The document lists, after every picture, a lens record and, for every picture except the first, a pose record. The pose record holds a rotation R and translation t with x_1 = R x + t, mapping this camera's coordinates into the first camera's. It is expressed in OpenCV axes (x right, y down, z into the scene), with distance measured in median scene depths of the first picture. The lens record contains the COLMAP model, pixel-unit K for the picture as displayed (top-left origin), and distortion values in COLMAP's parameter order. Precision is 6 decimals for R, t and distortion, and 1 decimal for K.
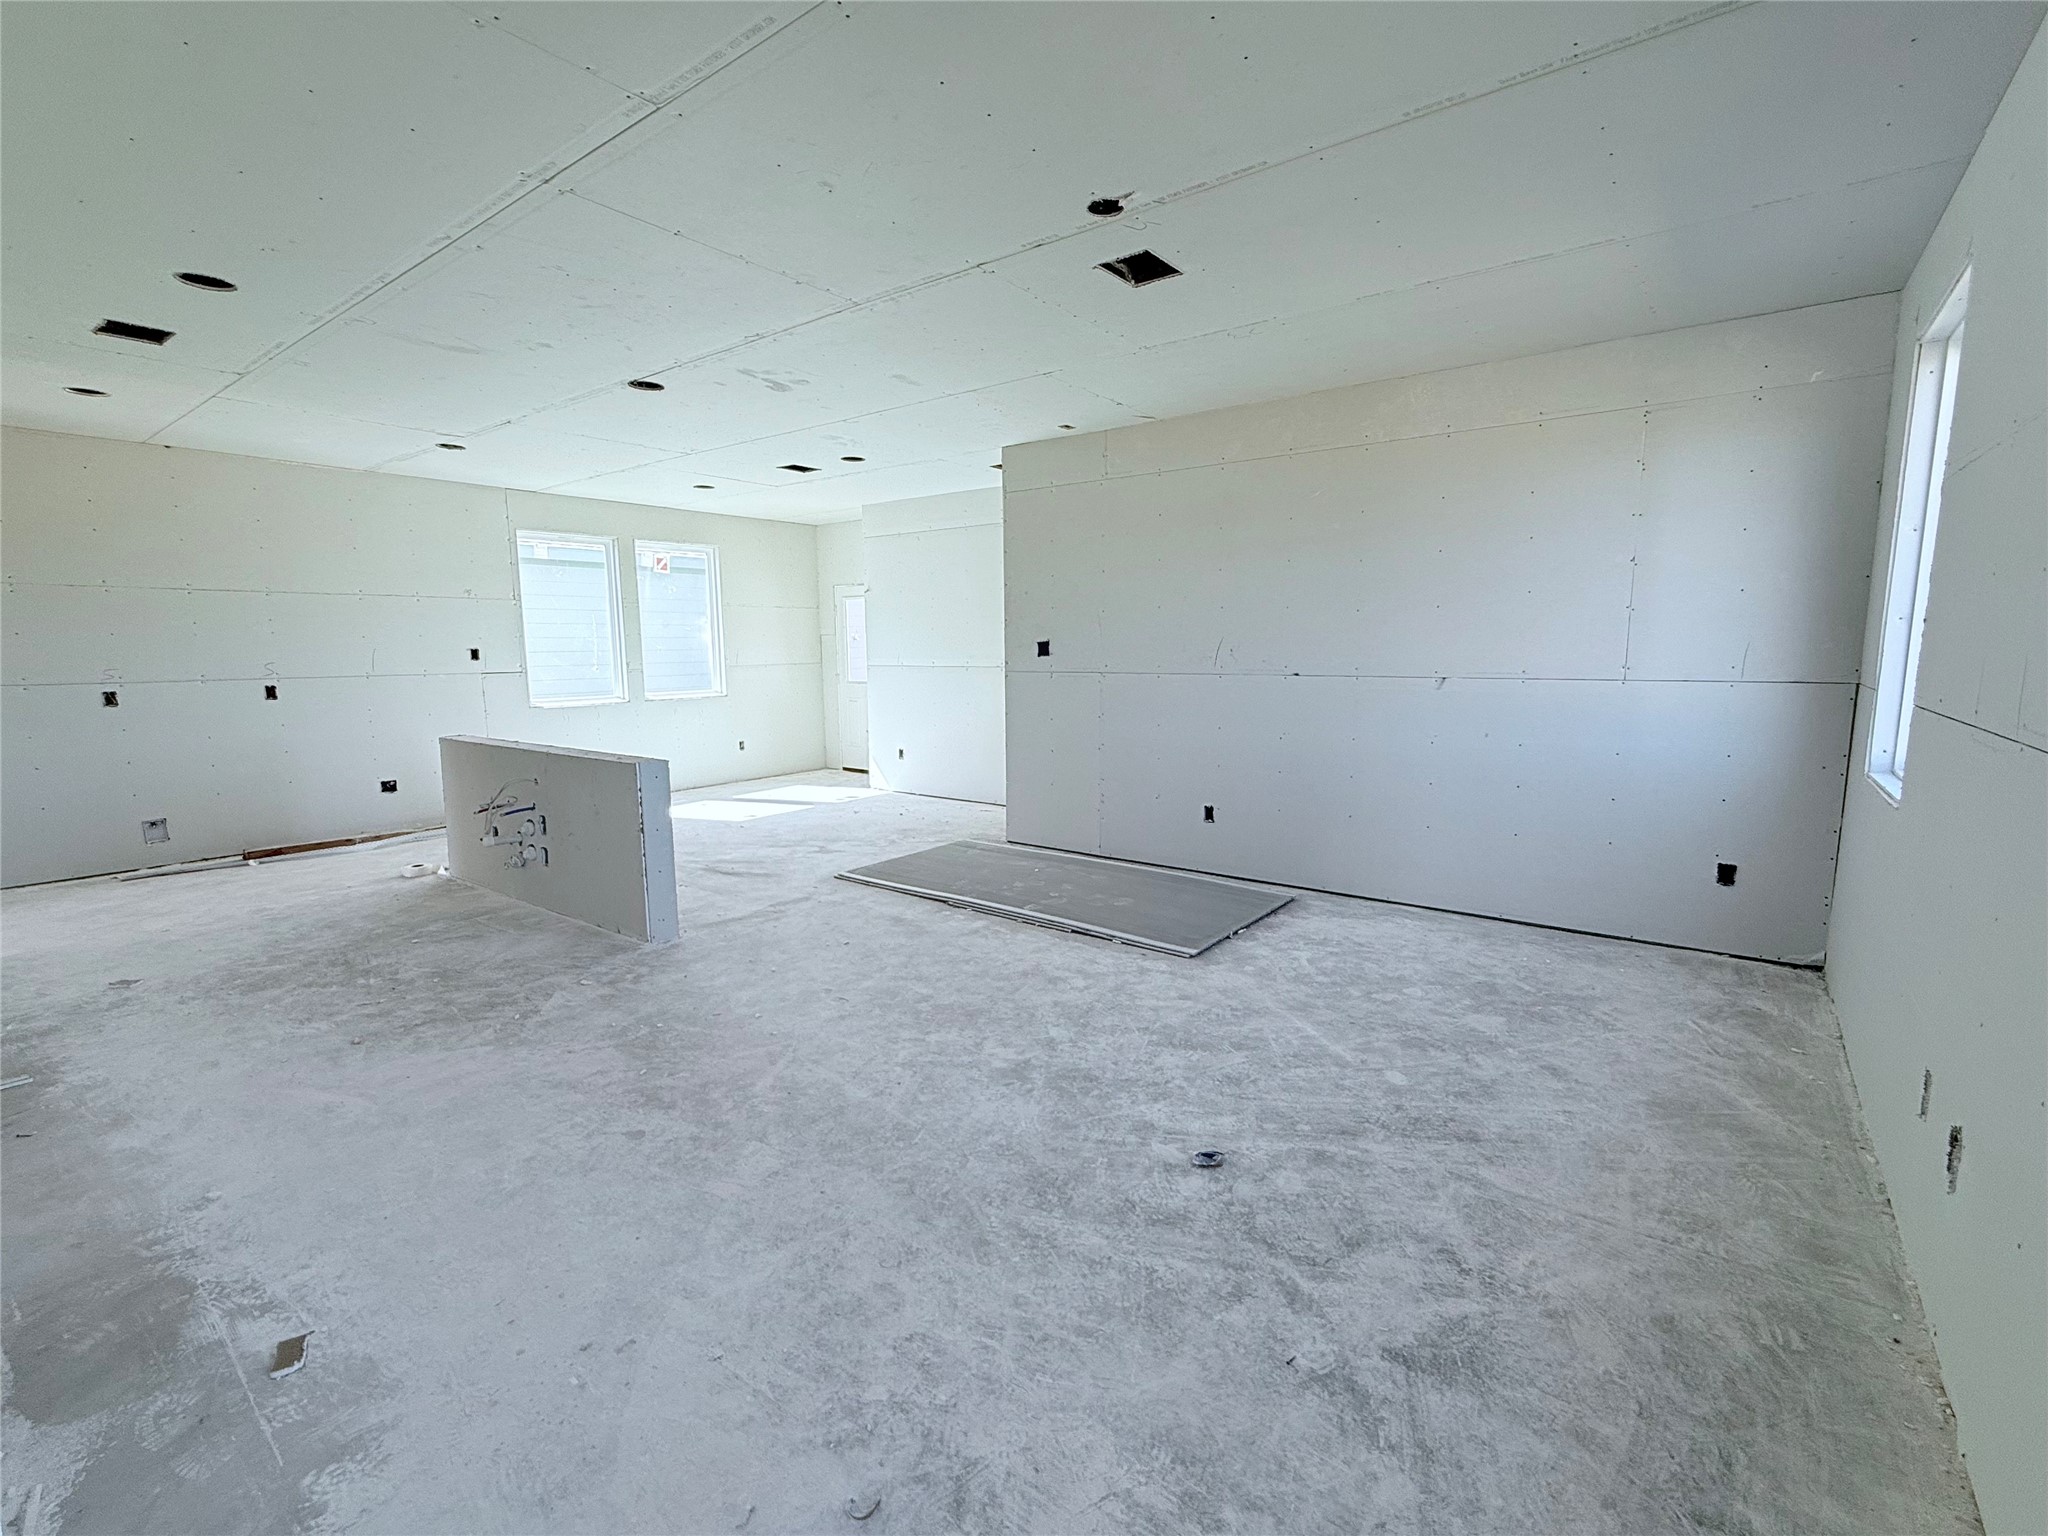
lens RADIAL K [[910.9, 0, 1022.4], [0, 910.9, 771.4], [0, 0, 1]] dist [-0.000980, 0.001167]
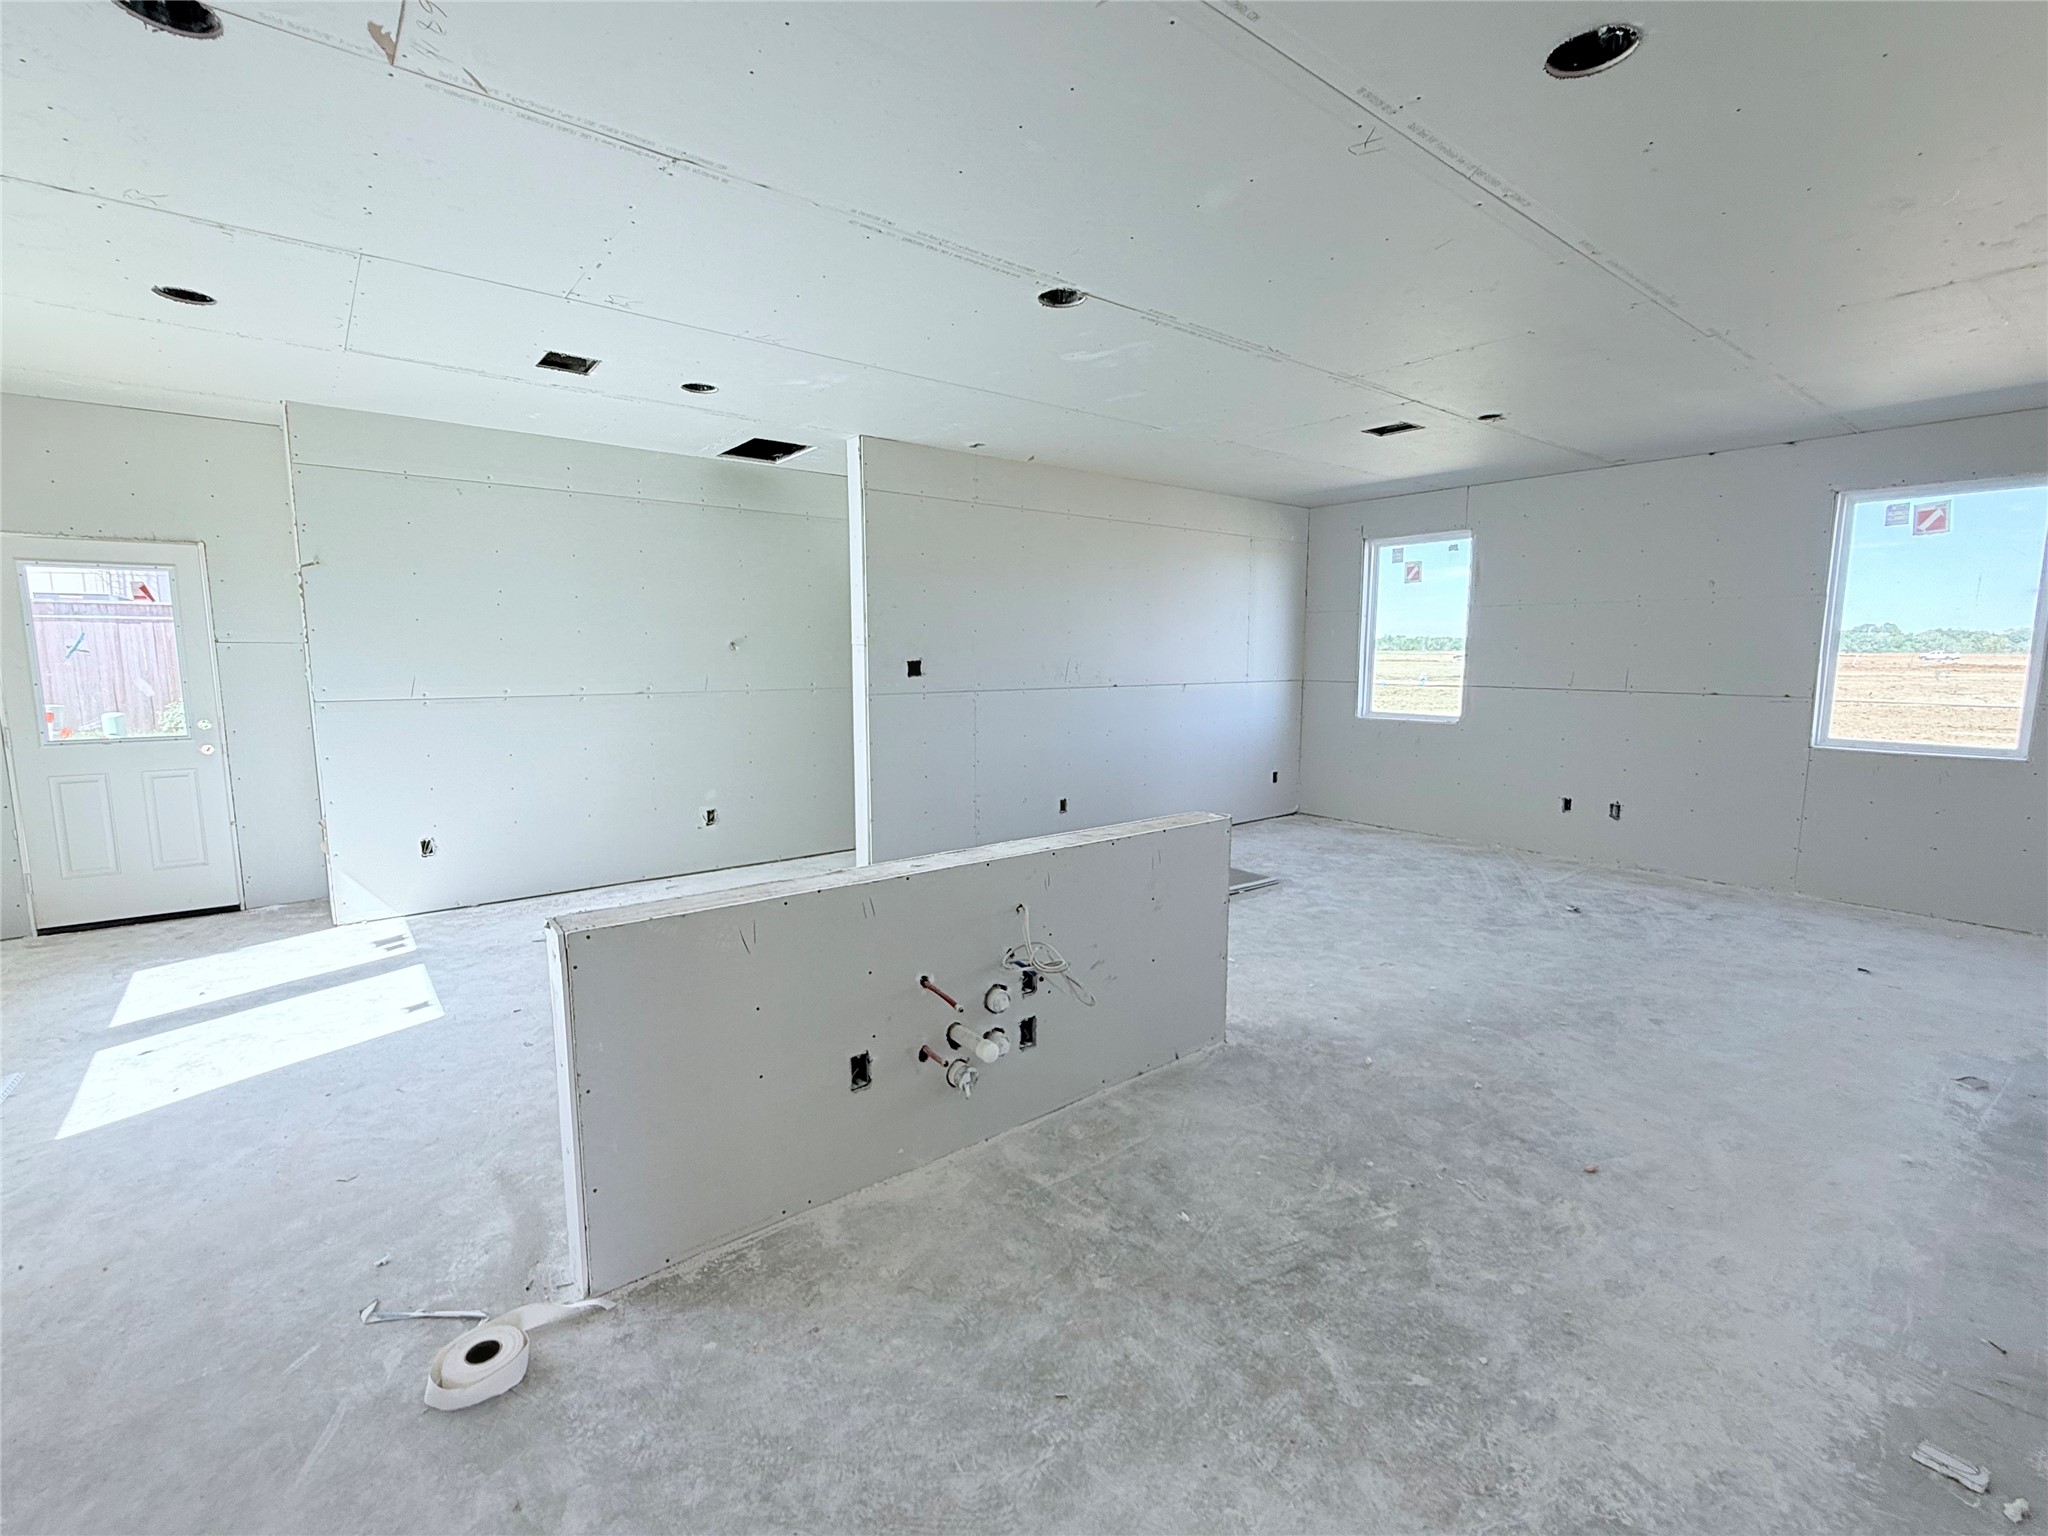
lens RADIAL K [[912.2, 0, 1021.5], [0, 912.2, 770.1], [0, 0, 1]] dist [-0.001475, -0.000346]
pose [[0.247760, -0.117394, 0.961683, -1.568606], [0.131857, 0.987481, 0.086573, -0.181909], [-0.959807, 0.105355, 0.260137, 1.225296]]
